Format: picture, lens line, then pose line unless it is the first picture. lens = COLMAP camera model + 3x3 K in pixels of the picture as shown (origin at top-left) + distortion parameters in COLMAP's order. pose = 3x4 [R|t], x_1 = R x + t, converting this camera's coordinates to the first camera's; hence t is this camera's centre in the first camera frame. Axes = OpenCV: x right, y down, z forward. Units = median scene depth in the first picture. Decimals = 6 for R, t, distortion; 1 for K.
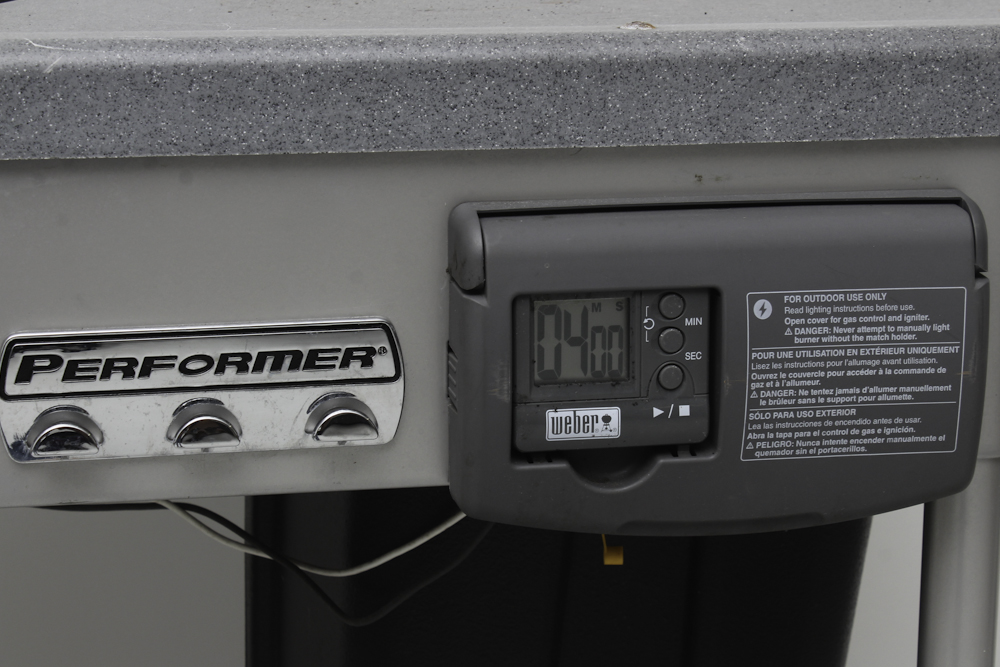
lens RADIAL K [[2066.9, 0, 513.9], [0, 2066.9, 376.6], [0, 0, 1]] dist [0.078728, 0.000000]
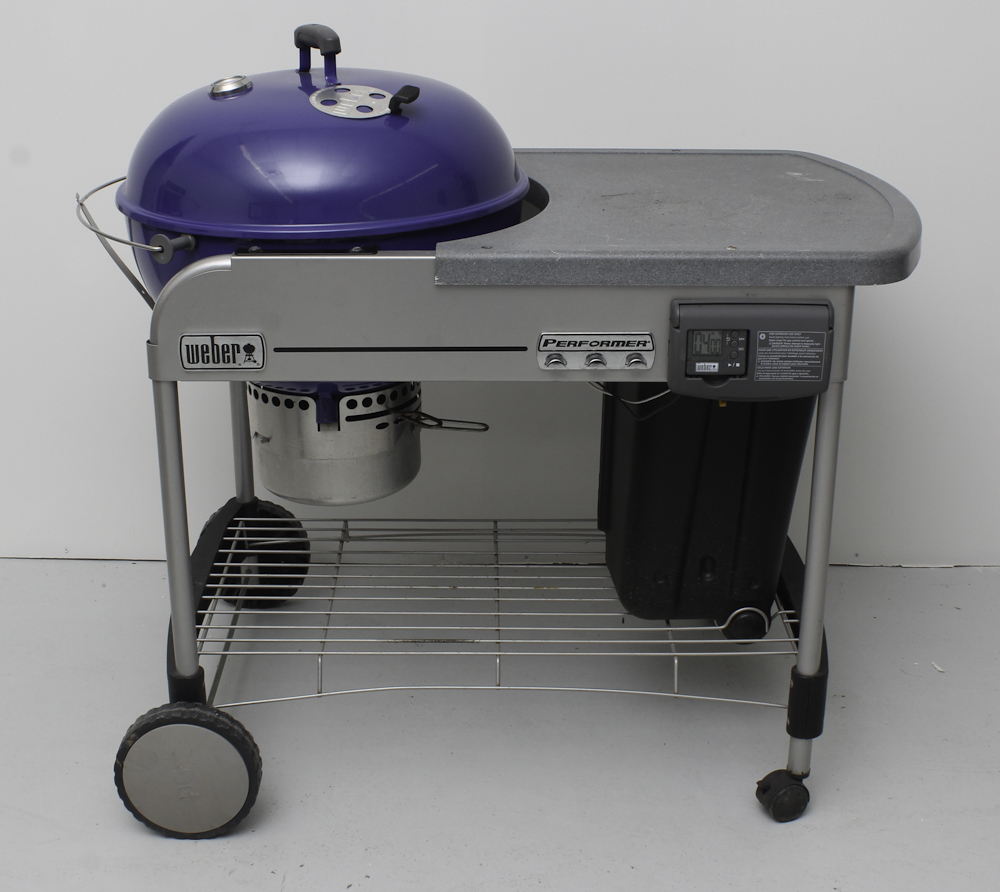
lens RADIAL K [[1310.3, 0, 505.3], [0, 1310.3, 435.4], [0, 0, 1]] dist [-0.149210, 0.000000]
pose [[0.980022, 0.064470, -0.188148, 0.118163], [-0.036638, 0.988335, 0.147820, -0.169381], [0.195484, -0.137973, 0.970953, -1.141074]]
